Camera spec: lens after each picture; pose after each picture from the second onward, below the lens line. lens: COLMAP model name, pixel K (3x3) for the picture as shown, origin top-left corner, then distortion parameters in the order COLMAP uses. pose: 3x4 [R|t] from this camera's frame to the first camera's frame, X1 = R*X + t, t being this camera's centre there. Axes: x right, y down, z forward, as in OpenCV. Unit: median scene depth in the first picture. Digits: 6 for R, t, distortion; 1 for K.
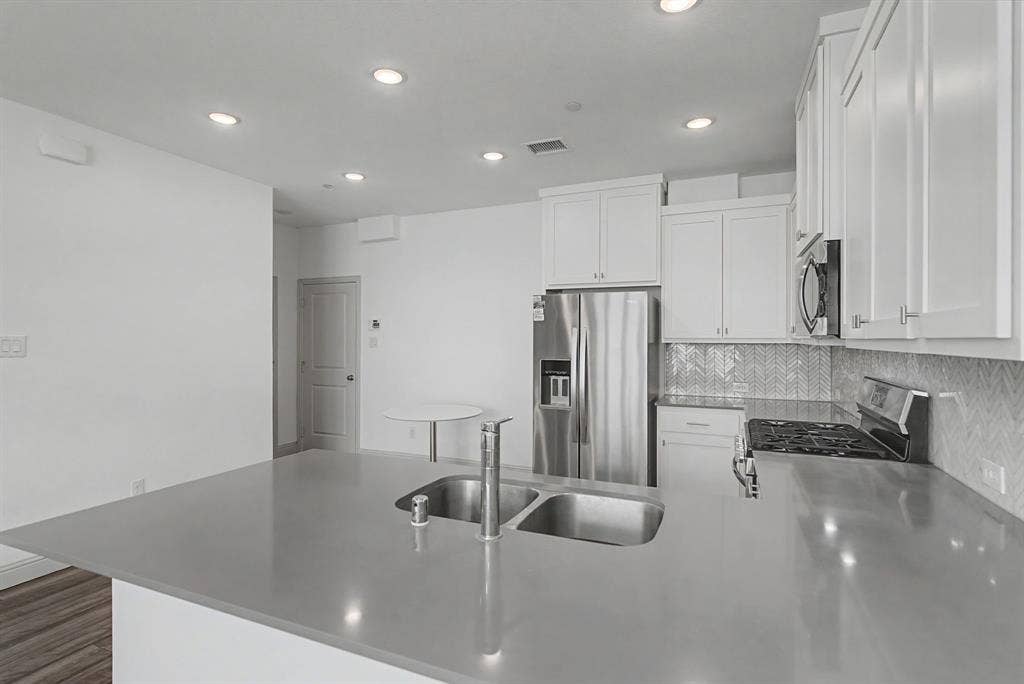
lens RADIAL K [[511.6, 0, 511.1], [0, 511.6, 338.0], [0, 0, 1]] dist [0.002975, 0.000556]
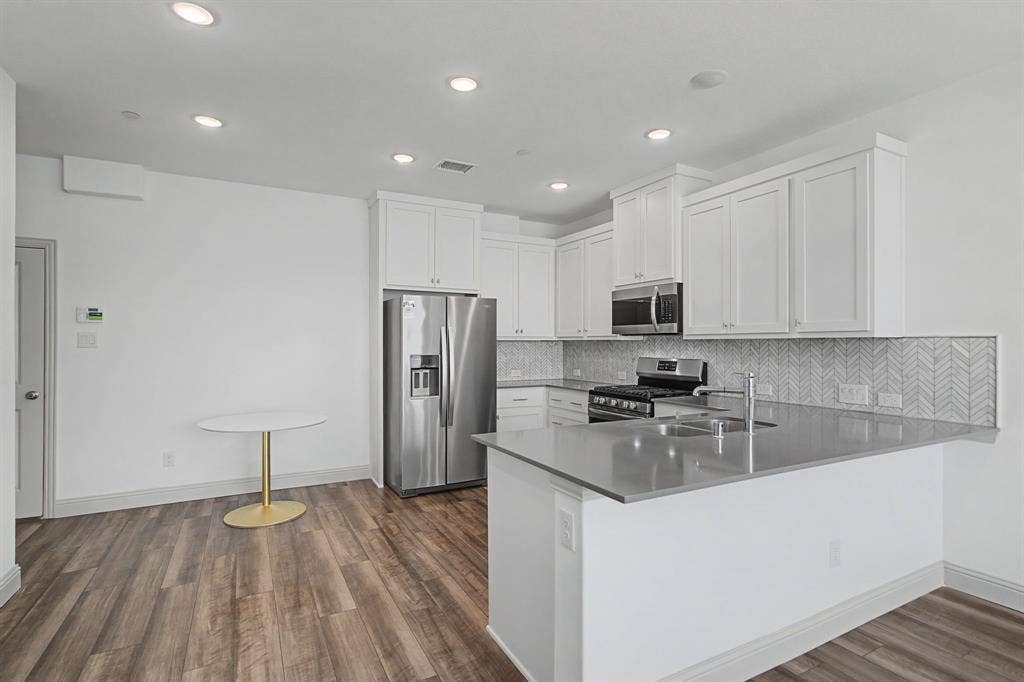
lens RADIAL K [[498.0, 0, 513.6], [0, 498.0, 334.4], [0, 0, 1]] dist [0.000617, -0.000231]
pose [[0.624056, 0.013588, 0.781261, -0.630100], [-0.000241, 0.999852, -0.017198, 0.017598], [-0.781380, 0.010544, 0.623967, 0.183211]]
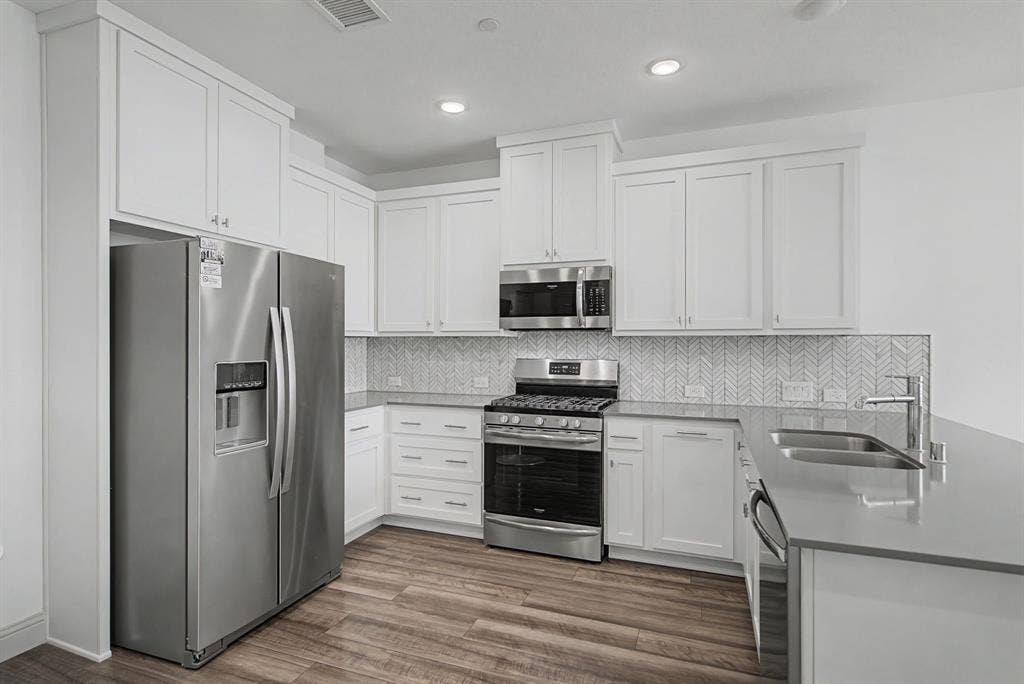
lens RADIAL K [[511.6, 0, 511.1], [0, 511.6, 338.0], [0, 0, 1]] dist [0.002975, 0.000556]
pose [[-0.043353, 0.007707, 0.999030, -0.472597], [-0.001928, 0.999968, -0.007798, 0.020471], [-0.999058, -0.002264, -0.043337, 0.747978]]
